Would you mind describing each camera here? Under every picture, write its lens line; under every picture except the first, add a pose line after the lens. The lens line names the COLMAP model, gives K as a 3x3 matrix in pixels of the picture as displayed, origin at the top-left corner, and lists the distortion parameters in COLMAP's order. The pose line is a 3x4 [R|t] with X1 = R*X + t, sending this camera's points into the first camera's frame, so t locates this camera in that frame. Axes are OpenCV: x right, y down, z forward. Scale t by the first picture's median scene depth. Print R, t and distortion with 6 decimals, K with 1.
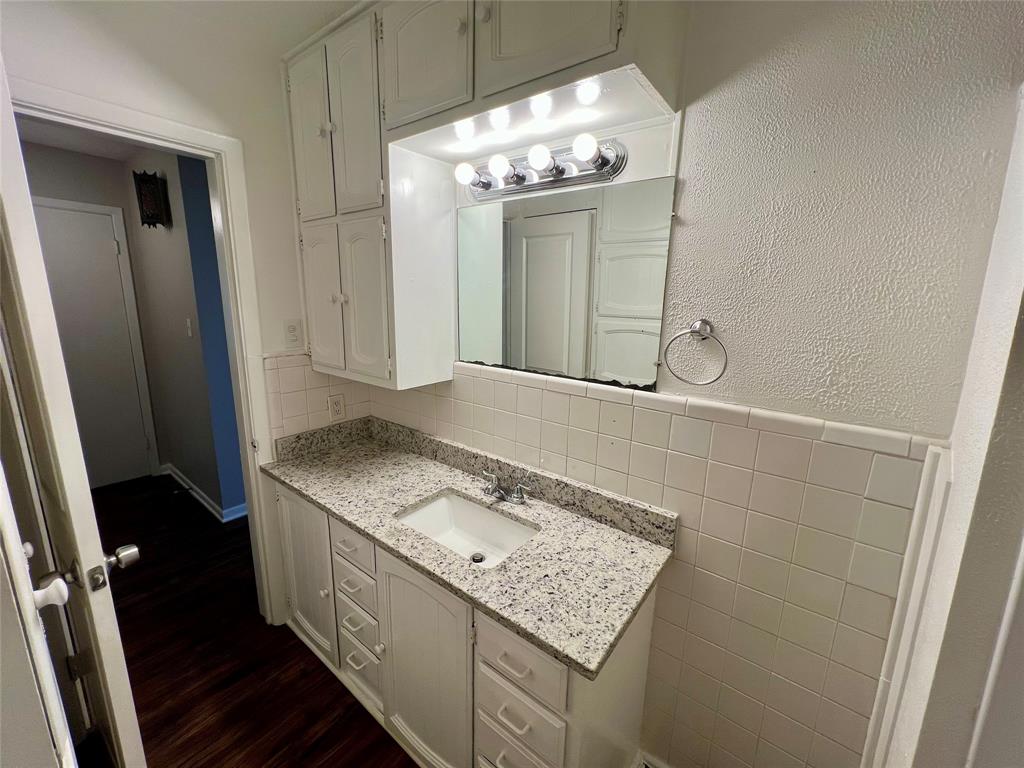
lens RADIAL K [[413.2, 0, 514.2], [0, 413.2, 381.5], [0, 0, 1]] dist [-0.003473, -0.000297]
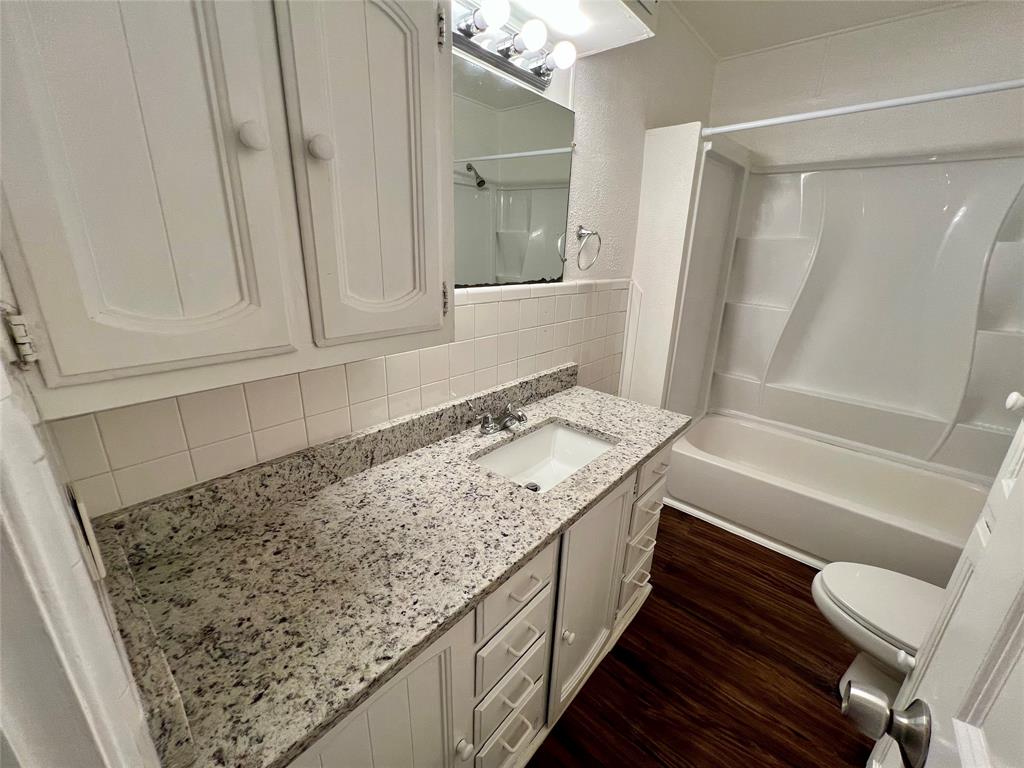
lens RADIAL K [[413.2, 0, 514.6], [0, 413.2, 382.7], [0, 0, 1]] dist [-0.003473, -0.000297]
pose [[0.054179, -0.332866, 0.941417, -0.866392], [0.166562, 0.932605, 0.320164, -0.102904], [-0.984541, 0.139458, 0.105970, 0.866705]]
